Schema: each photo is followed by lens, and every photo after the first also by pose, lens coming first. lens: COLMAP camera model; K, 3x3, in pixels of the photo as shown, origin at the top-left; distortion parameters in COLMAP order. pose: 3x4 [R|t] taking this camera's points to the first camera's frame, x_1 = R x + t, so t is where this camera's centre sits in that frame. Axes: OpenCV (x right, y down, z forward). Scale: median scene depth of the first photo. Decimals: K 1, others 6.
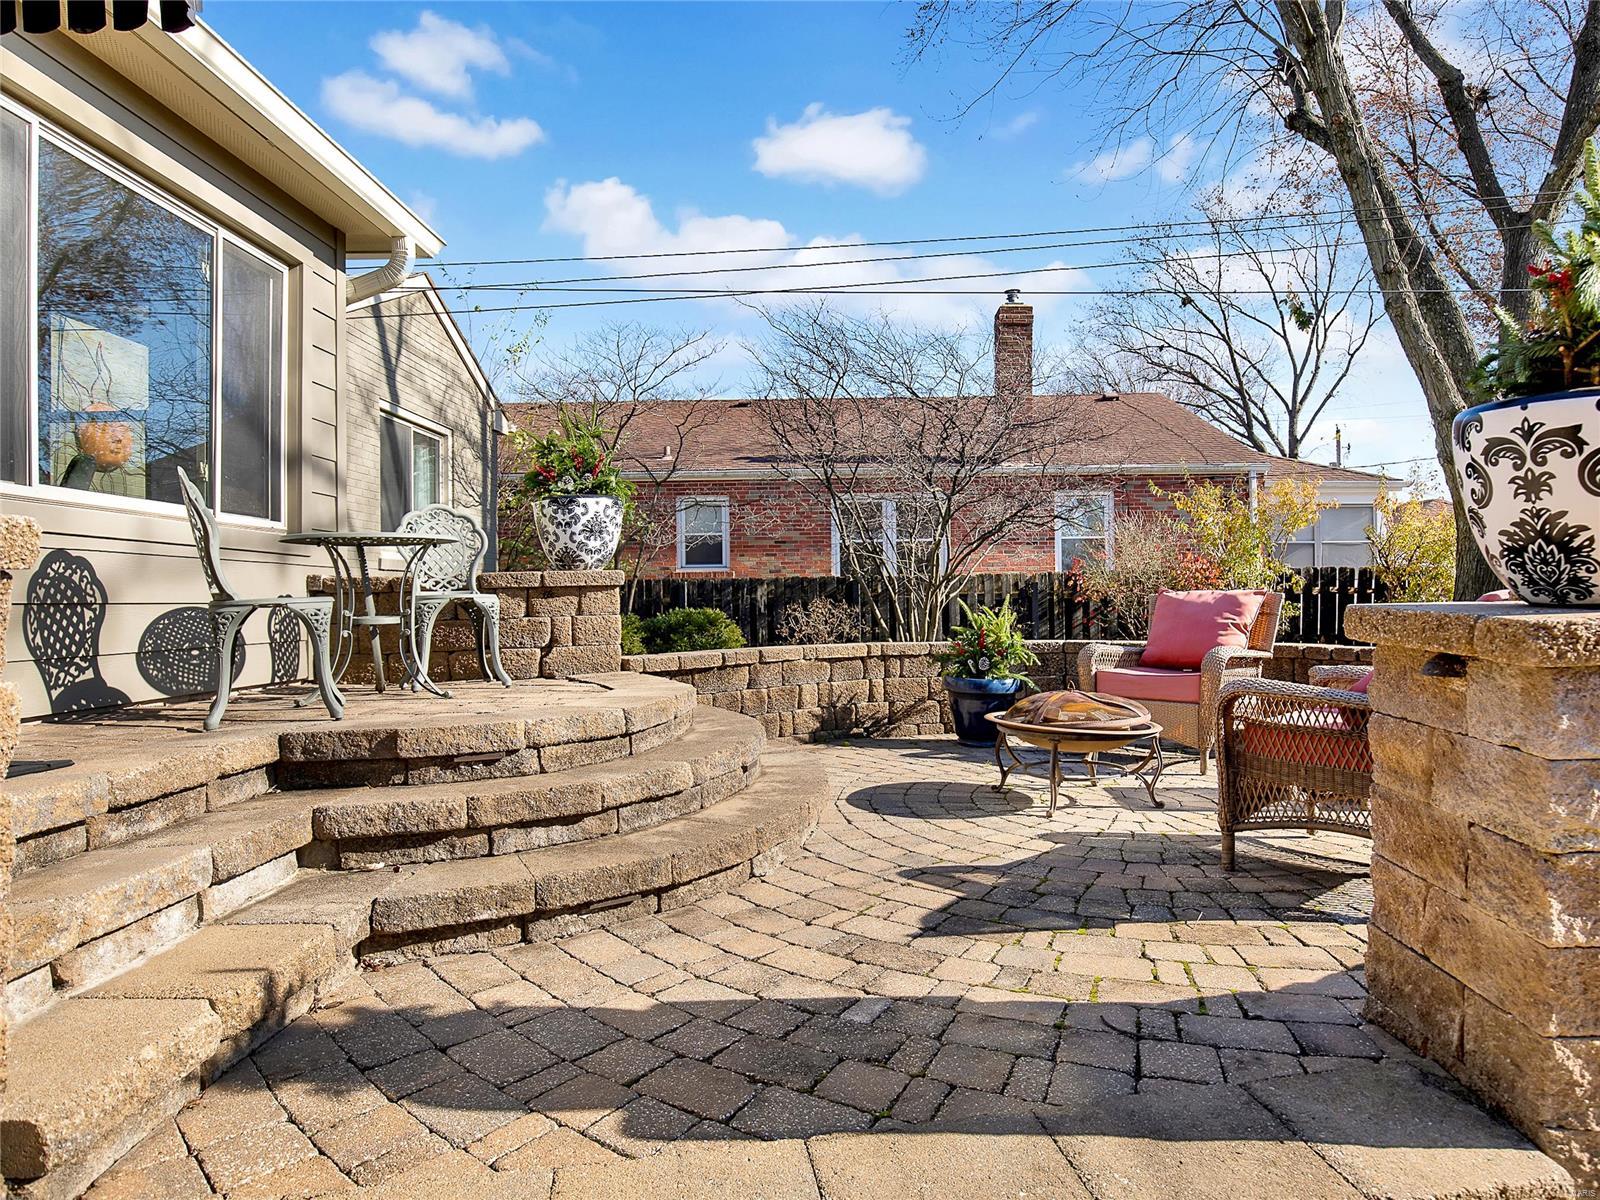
lens RADIAL K [[955.0, 0, 821.1], [0, 955.0, 600.4], [0, 0, 1]] dist [-0.013157, 0.004892]
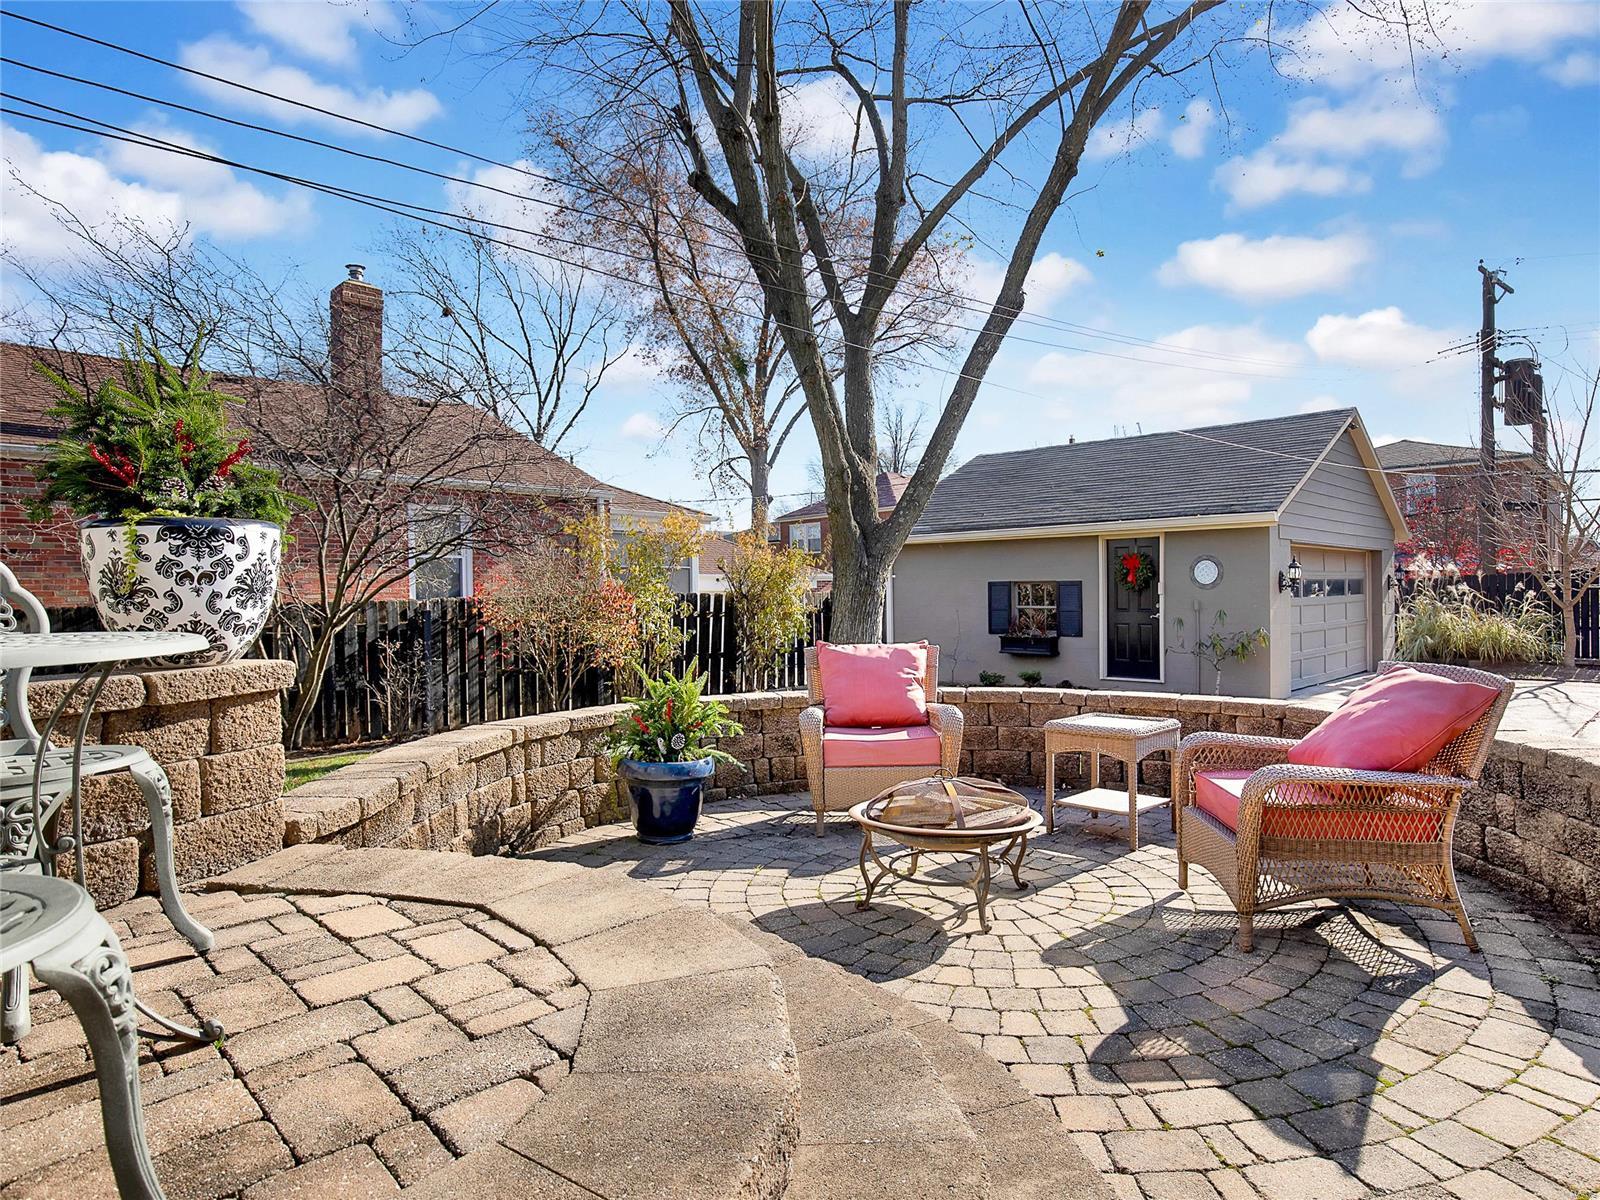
lens RADIAL K [[927.2, 0, 851.8], [0, 927.2, 606.2], [0, 0, 1]] dist [-0.024876, 0.003090]
pose [[0.675295, -0.006815, 0.737516, -0.384158], [0.008067, 0.999966, 0.001853, -0.061642], [-0.737504, 0.004698, 0.675327, 0.418993]]
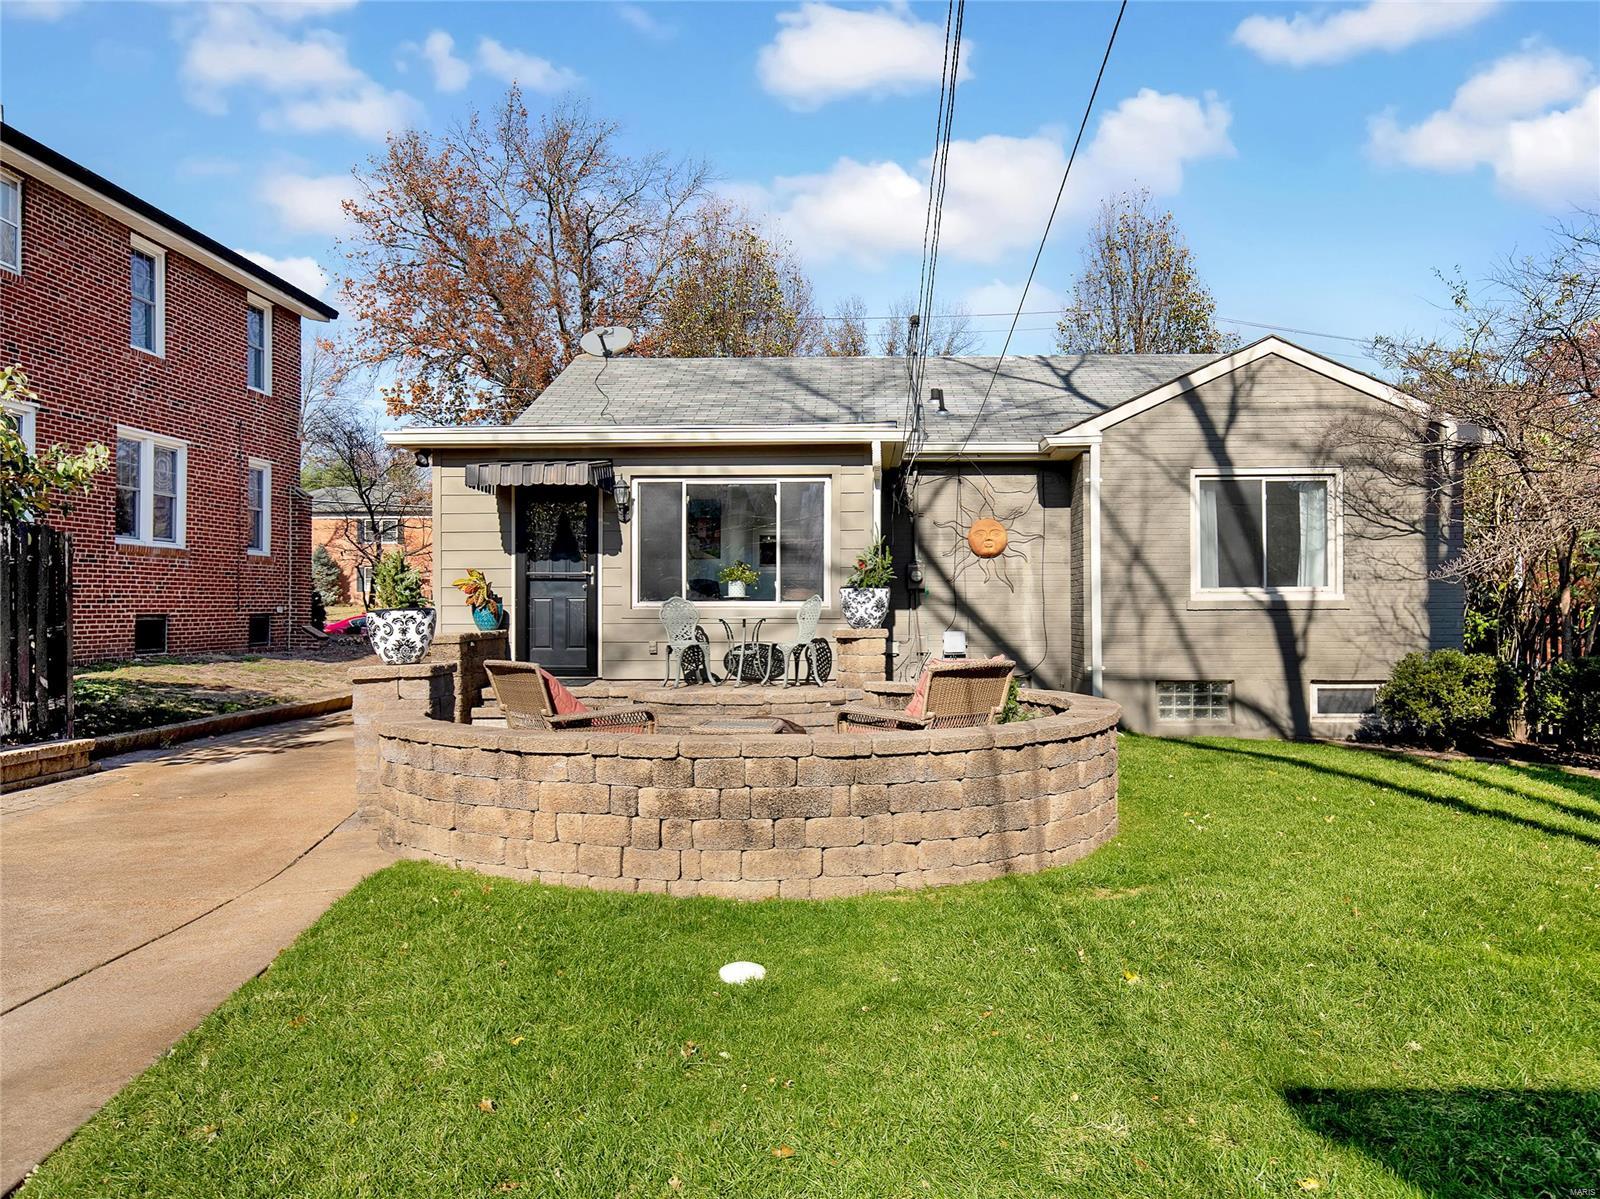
lens RADIAL K [[1226.4, 0, 807.3], [0, 1226.4, 596.5], [0, 0, 1]] dist [0.015529, -0.003029]
pose [[-0.024612, 0.001043, -0.999697, 2.063744], [0.003667, 0.999993, 0.000953, -0.095682], [0.999690, -0.003643, -0.024615, 1.008152]]
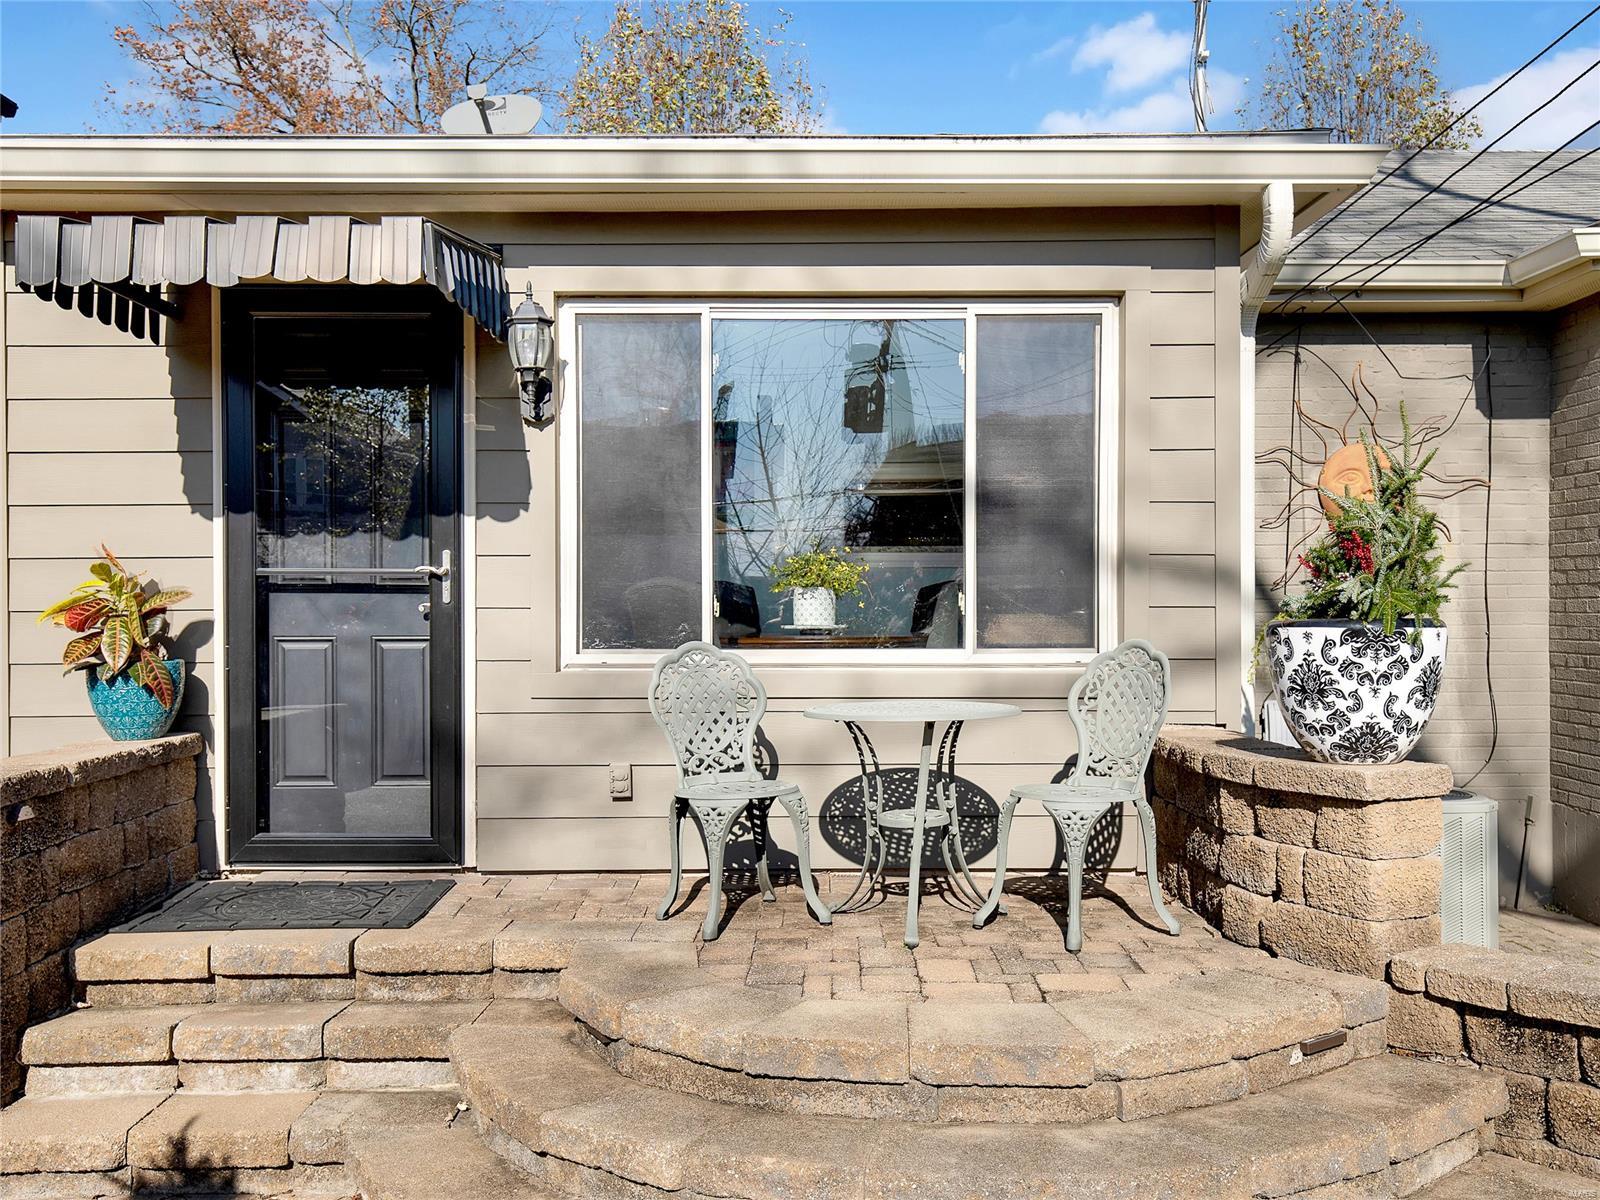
lens RADIAL K [[1456.9, 0, 807.1], [0, 1456.9, 607.5], [0, 0, 1]] dist [0.020387, 0.000000]
pose [[0.022690, 0.016421, -0.999608, 0.547875], [0.003675, 0.999857, 0.016509, -0.134009], [0.999736, -0.004049, 0.022627, 0.729388]]
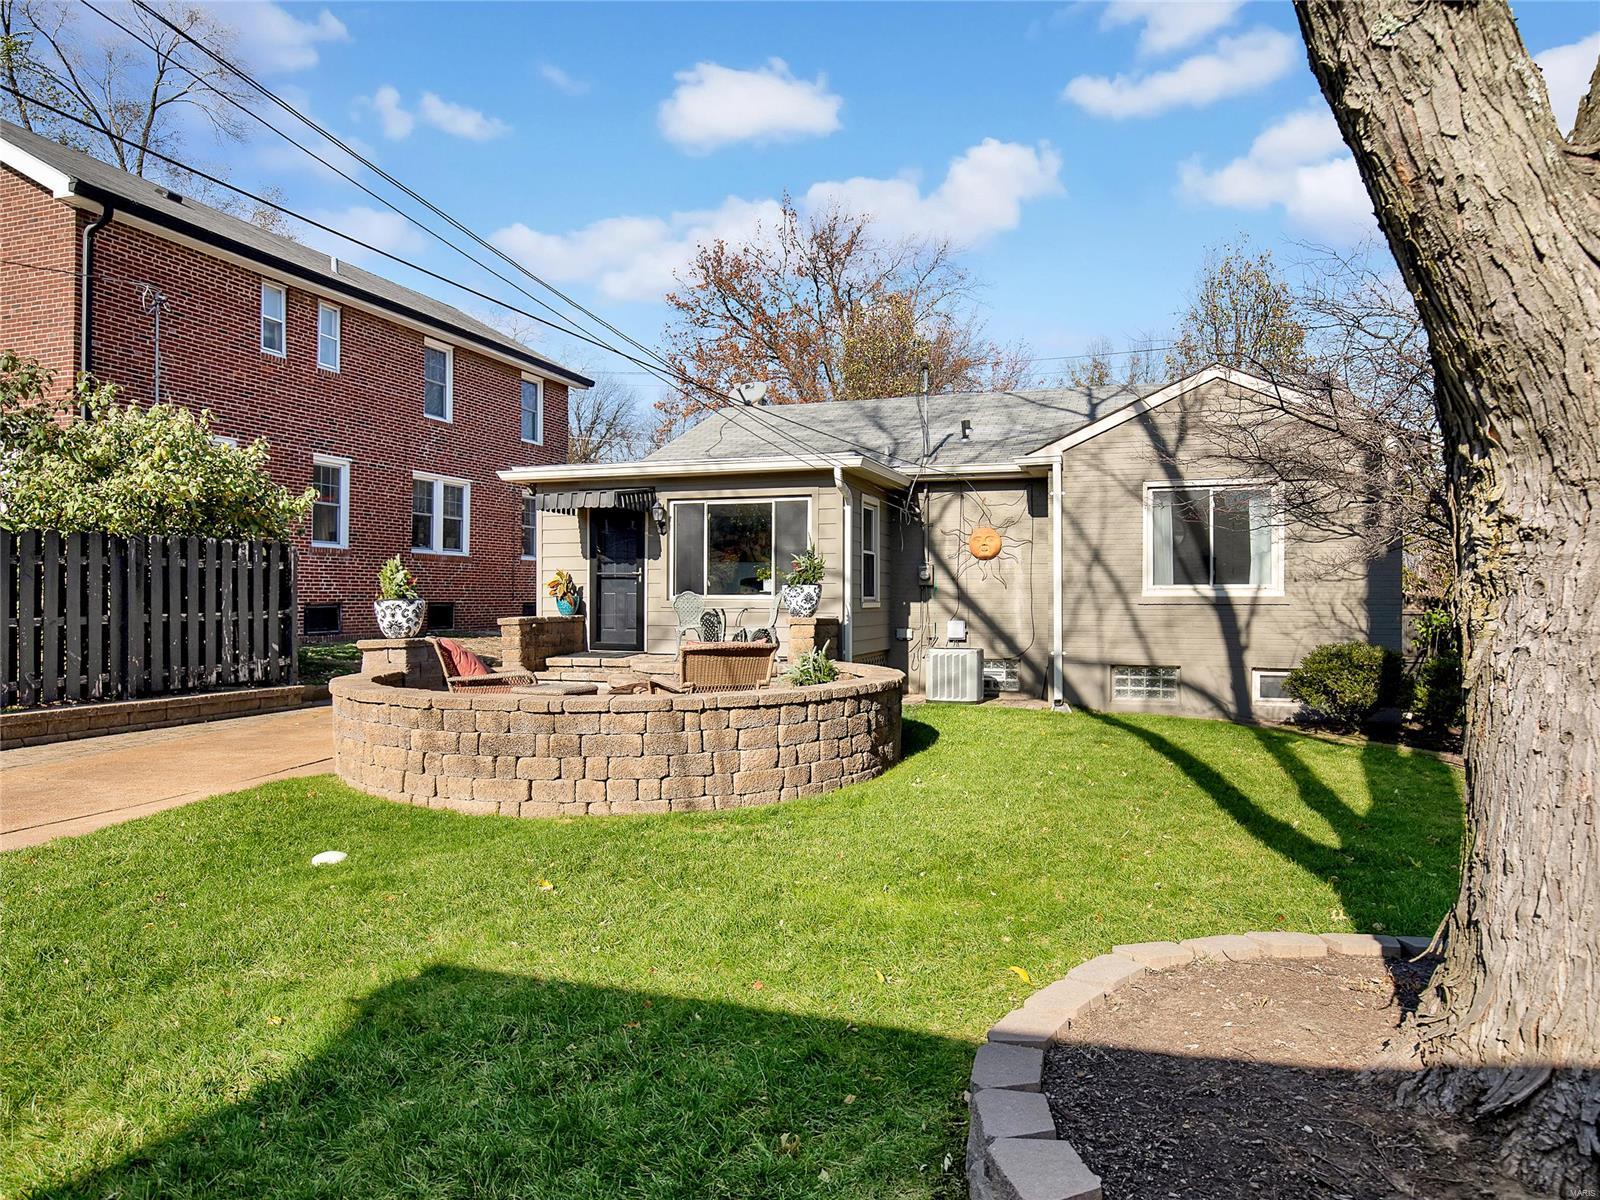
lens RADIAL K [[986.1, 0, 801.4], [0, 986.1, 591.9], [0, 0, 1]] dist [0.002855, 0.003078]
pose [[-0.305880, 0.002096, -0.952068, 1.978920], [0.000066, 0.999998, 0.002180, -0.097835], [0.952070, 0.000604, -0.305879, 1.779382]]
